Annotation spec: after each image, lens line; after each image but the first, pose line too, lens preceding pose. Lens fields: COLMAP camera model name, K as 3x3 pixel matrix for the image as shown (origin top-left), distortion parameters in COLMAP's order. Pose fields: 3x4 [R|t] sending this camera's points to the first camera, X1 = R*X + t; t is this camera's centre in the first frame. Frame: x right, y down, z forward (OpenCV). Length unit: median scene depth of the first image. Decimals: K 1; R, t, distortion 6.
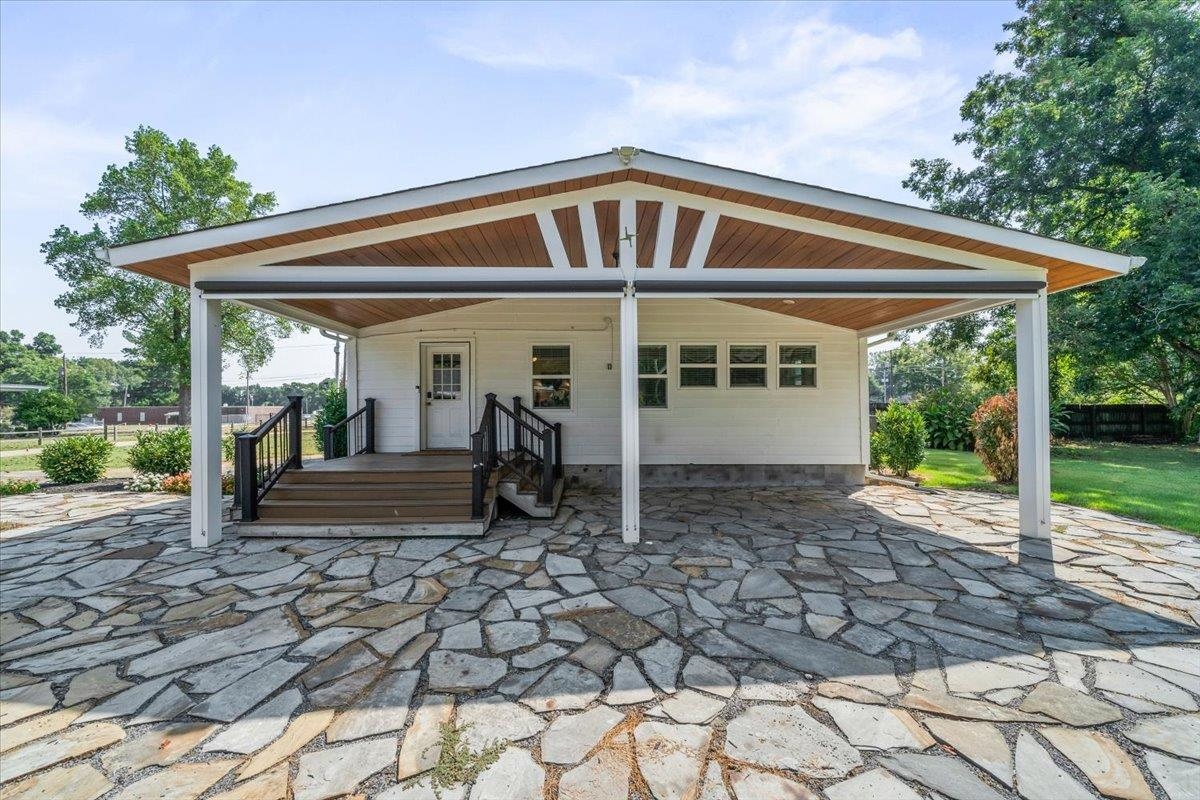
lens RADIAL K [[471.7, 0, 597.4], [0, 471.7, 408.4], [0, 0, 1]] dist [-0.000477, -0.000165]
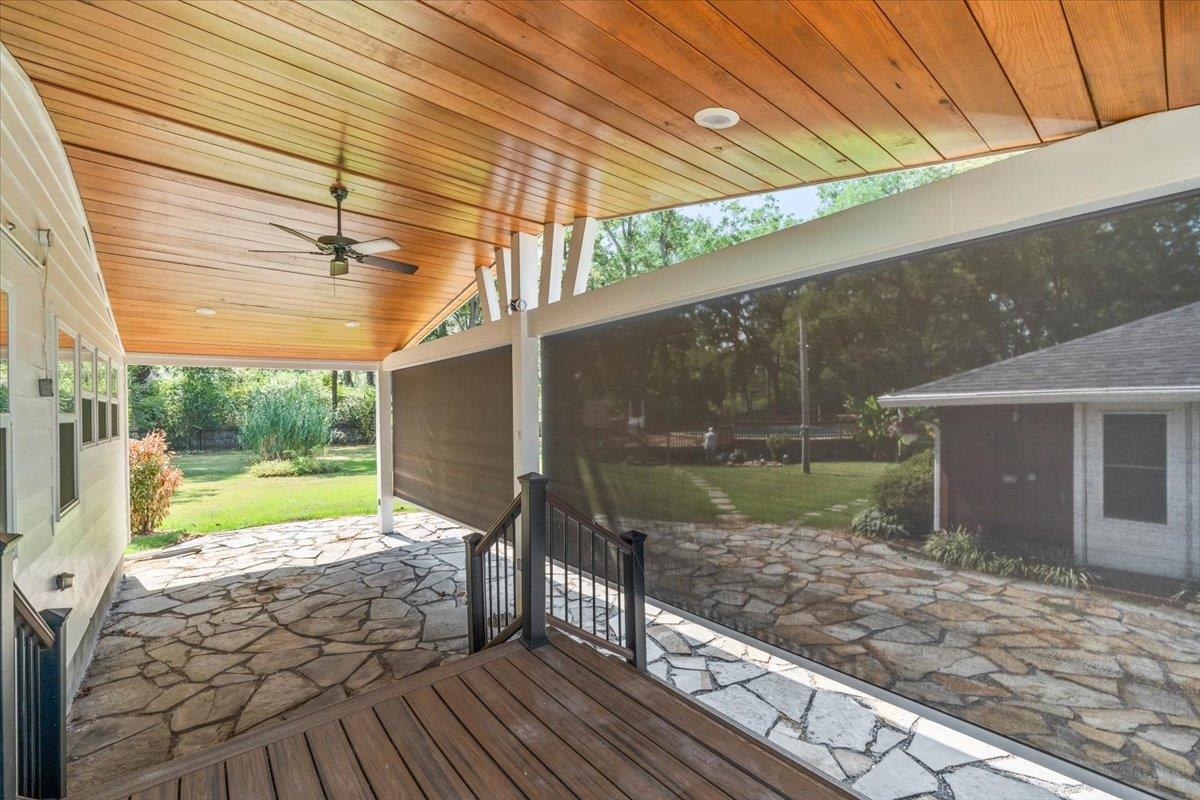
lens RADIAL K [[471.7, 0, 597.4], [0, 471.7, 408.4], [0, 0, 1]] dist [-0.000477, -0.000165]
pose [[-0.629055, 0.012999, 0.777252, -1.119707], [0.014292, 0.999885, -0.005155, -0.170057], [-0.777229, 0.007866, -0.629169, 2.280160]]
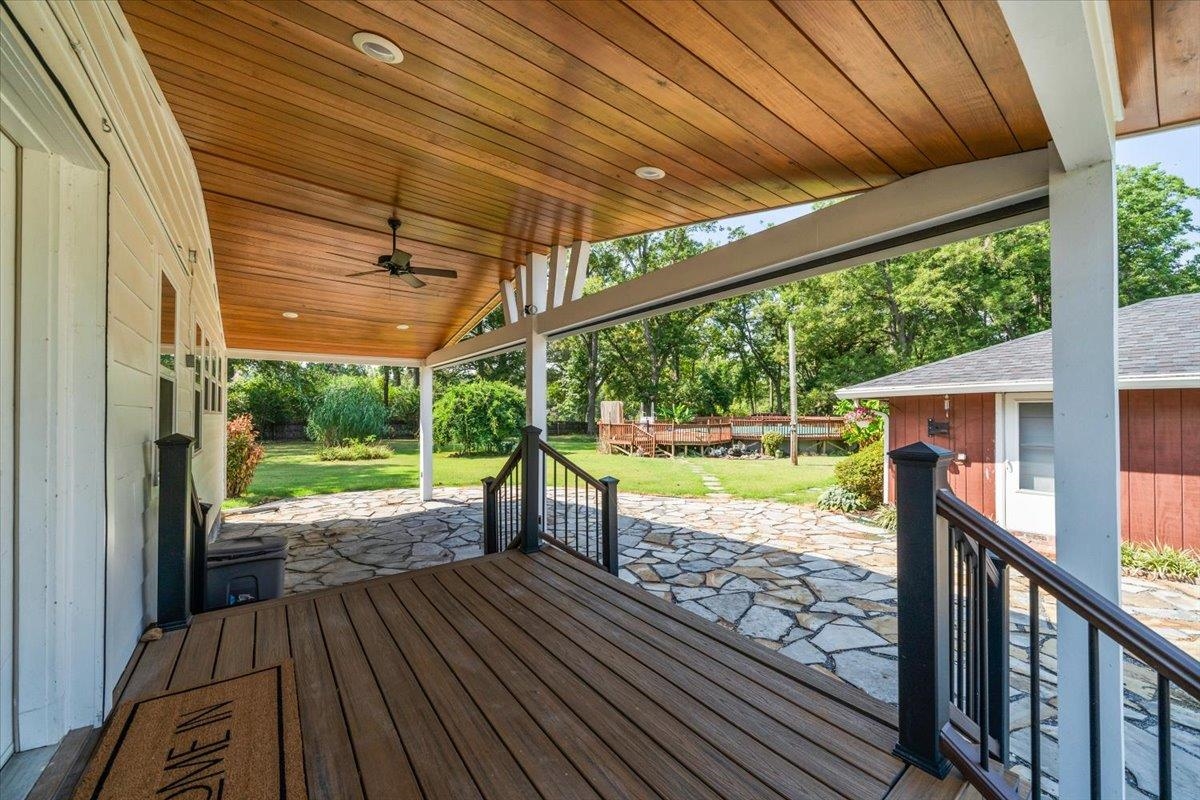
lens RADIAL K [[424.0, 0, 602.5], [0, 424.0, 403.3], [0, 0, 1]] dist [0.000864, 0.000055]
pose [[-0.601288, 0.024149, 0.798668, -1.321414], [0.004757, 0.999634, -0.026644, -0.089829], [-0.799018, -0.012222, -0.601182, 2.323200]]
